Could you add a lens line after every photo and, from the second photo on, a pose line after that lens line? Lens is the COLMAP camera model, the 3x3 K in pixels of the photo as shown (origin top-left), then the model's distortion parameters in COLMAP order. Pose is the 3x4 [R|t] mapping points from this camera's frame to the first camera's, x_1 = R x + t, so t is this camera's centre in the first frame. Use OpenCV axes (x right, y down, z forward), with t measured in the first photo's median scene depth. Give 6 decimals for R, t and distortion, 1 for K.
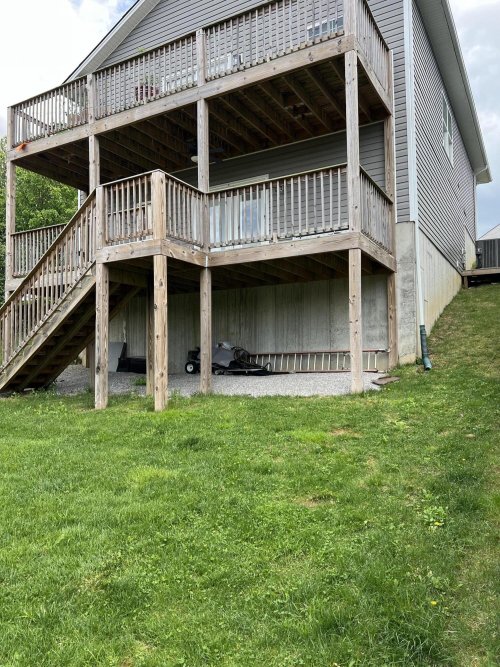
lens RADIAL K [[502.8, 0, 250.0], [0, 502.8, 333.5], [0, 0, 1]] dist [0.031264, -0.001594]
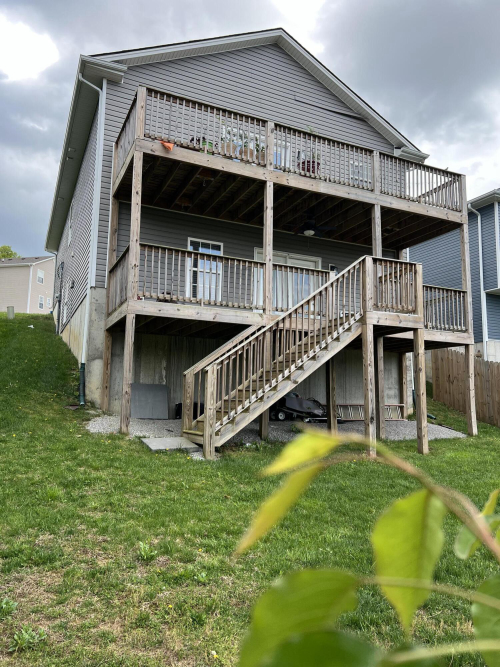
lens RADIAL K [[502.8, 0, 250.0], [0, 502.8, 333.5], [0, 0, 1]] dist [0.031264, -0.001594]
pose [[0.583936, 0.135075, 0.800483, -1.218843], [-0.071463, 0.990785, -0.115056, 0.026927], [-0.808648, 0.009981, 0.588208, 0.501580]]
